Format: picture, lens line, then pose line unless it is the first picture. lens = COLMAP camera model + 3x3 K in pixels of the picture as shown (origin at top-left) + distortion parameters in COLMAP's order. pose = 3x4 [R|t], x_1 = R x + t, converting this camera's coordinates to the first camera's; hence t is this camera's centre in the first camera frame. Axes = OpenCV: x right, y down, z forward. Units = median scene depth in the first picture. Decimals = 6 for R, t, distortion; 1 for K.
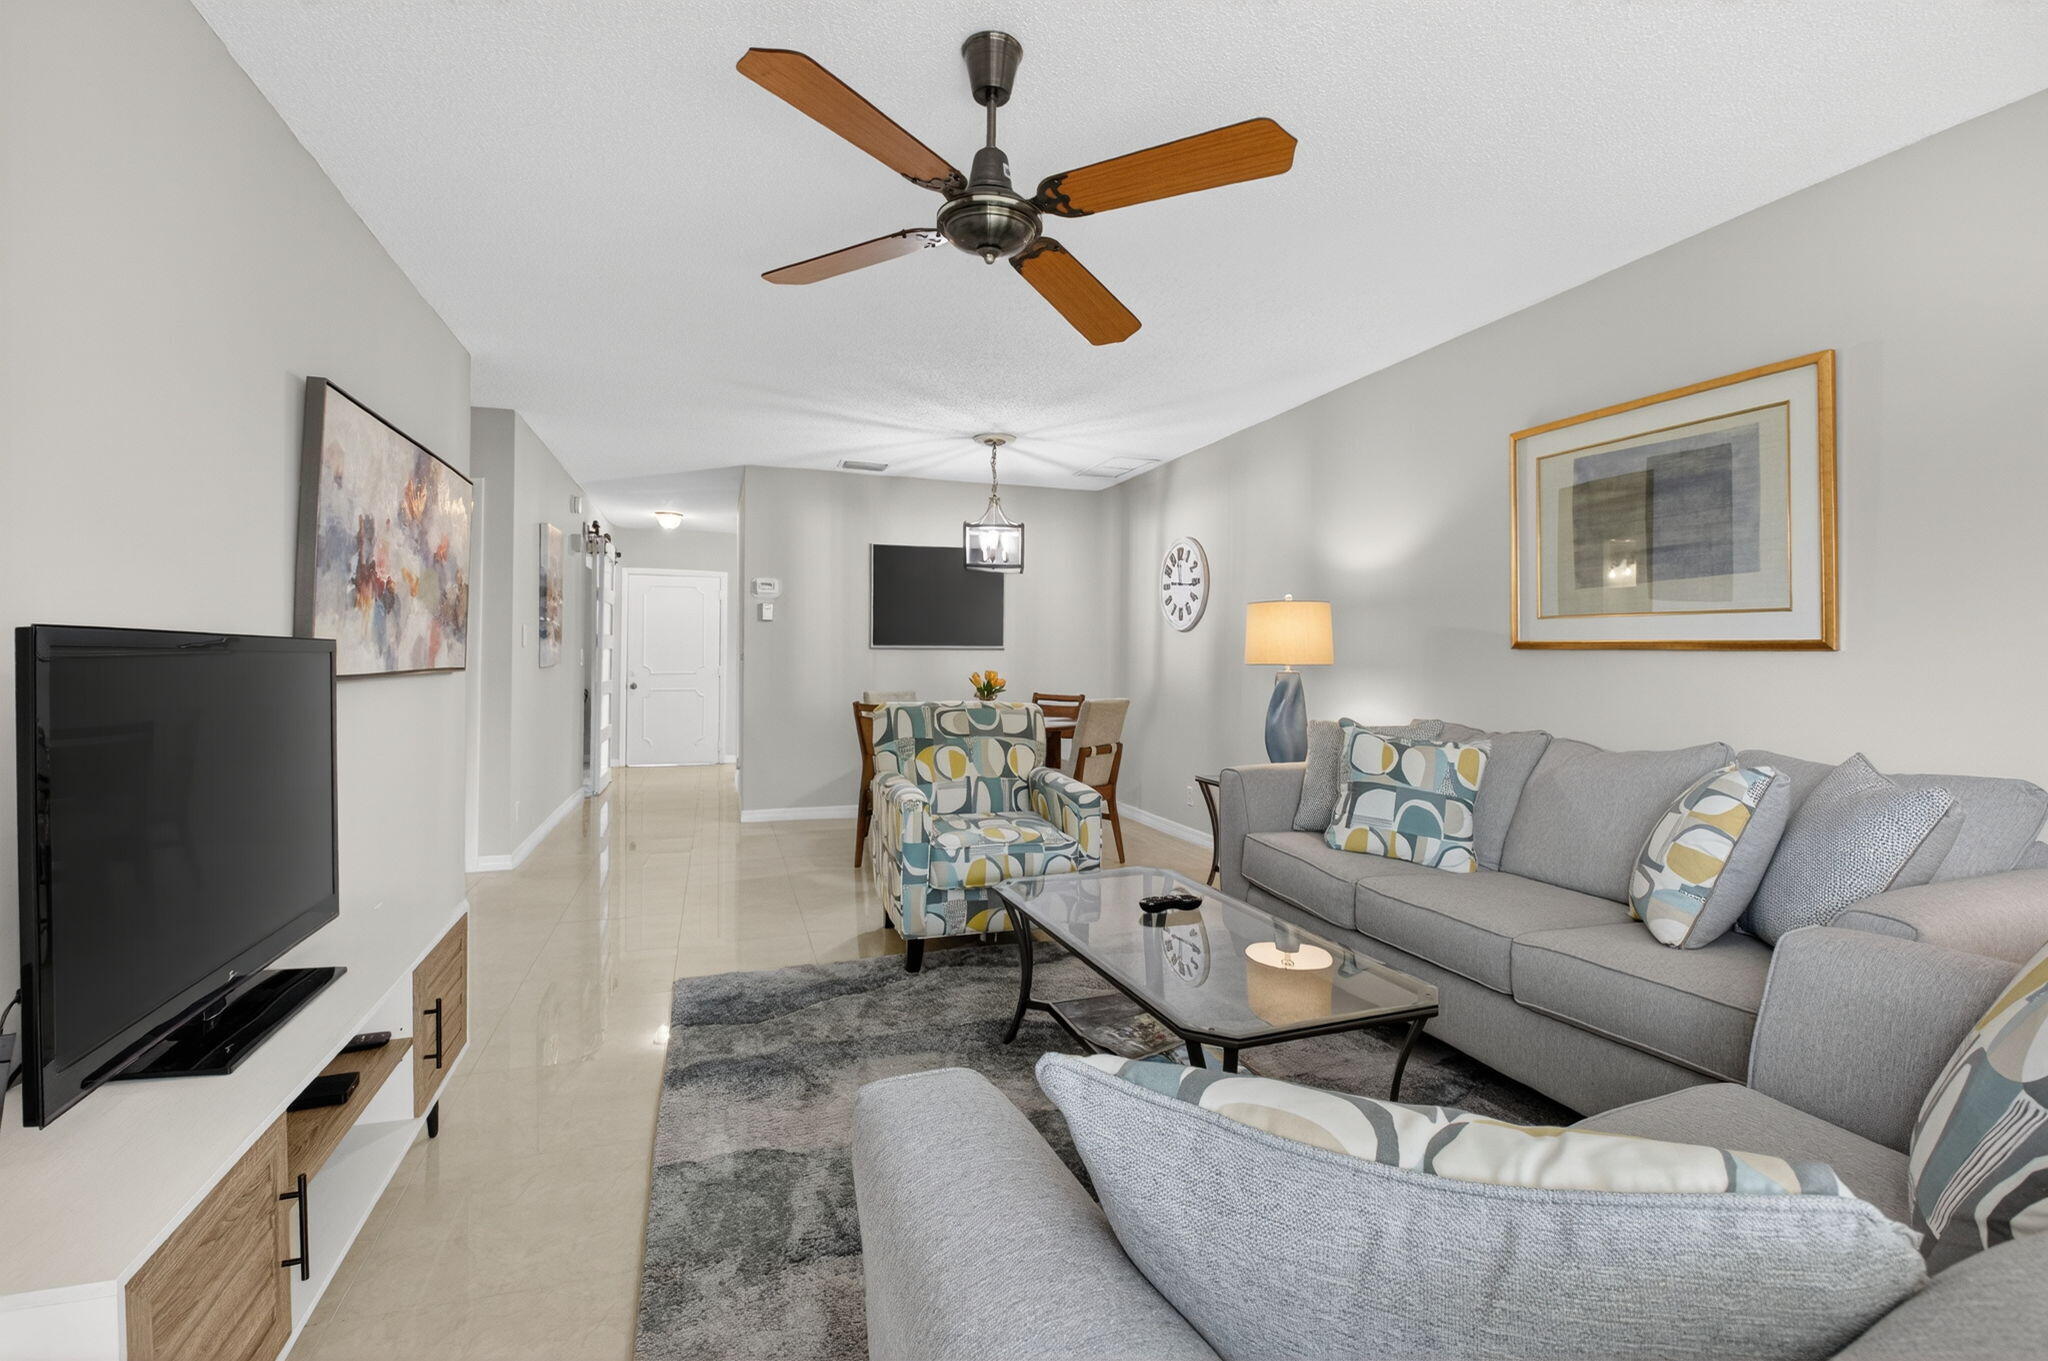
lens RADIAL K [[902.2, 0, 1027.6], [0, 902.2, 662.9], [0, 0, 1]] dist [-0.004343, -0.014845]
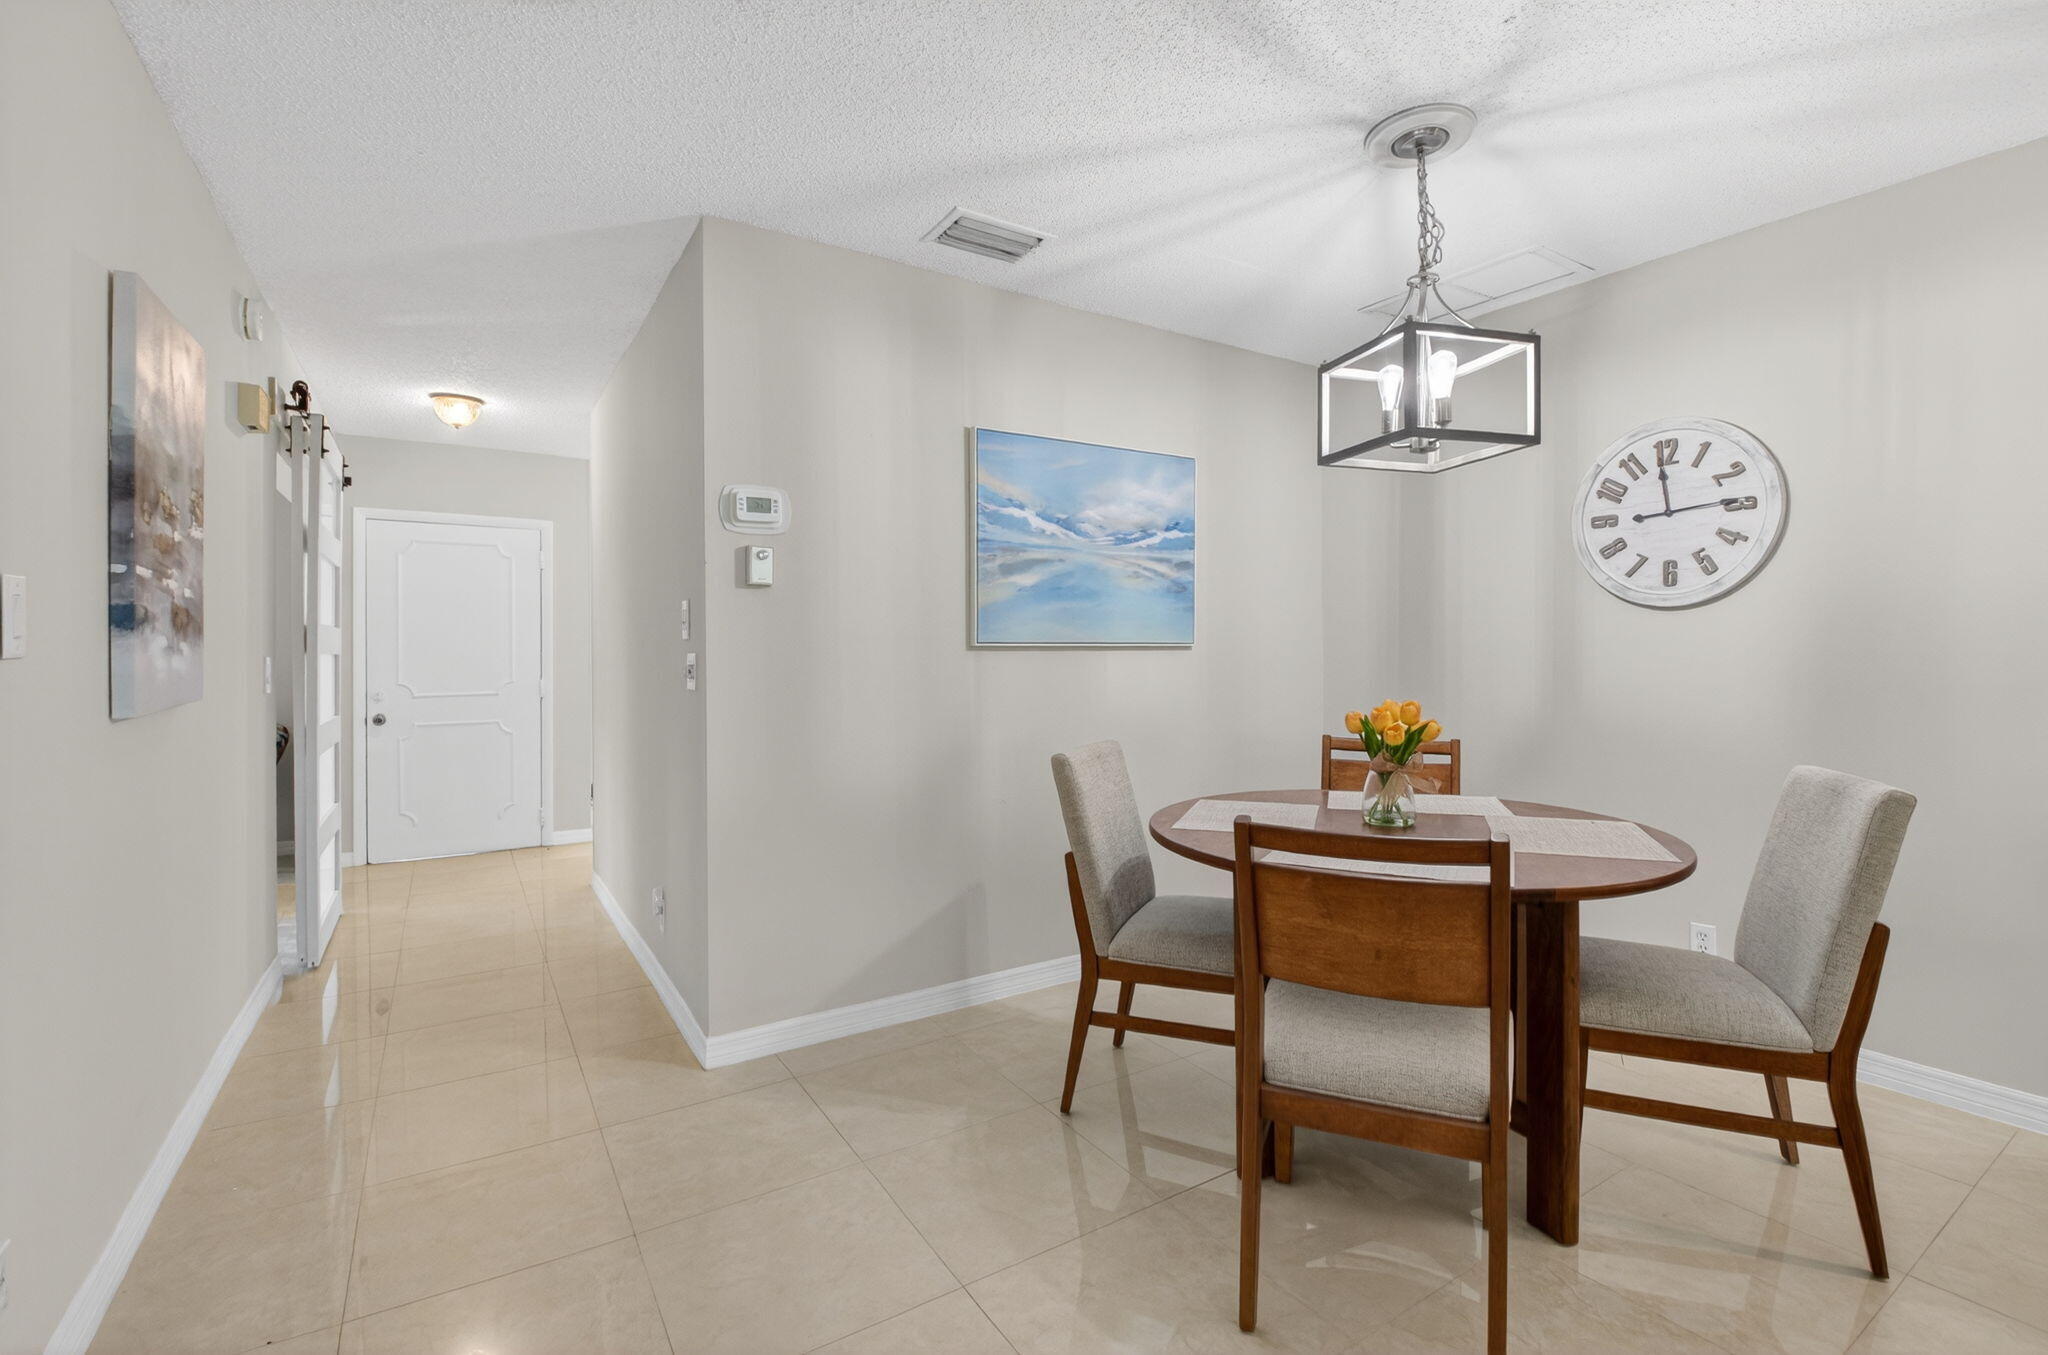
lens RADIAL K [[926.2, 0, 1024.9], [0, 926.2, 664.4], [0, 0, 1]] dist [-0.018616, -0.000461]
pose [[0.974953, -0.014311, 0.221951, -0.263751], [0.013015, 0.999889, 0.007298, -0.011885], [-0.222031, -0.004227, 0.975030, 0.543502]]
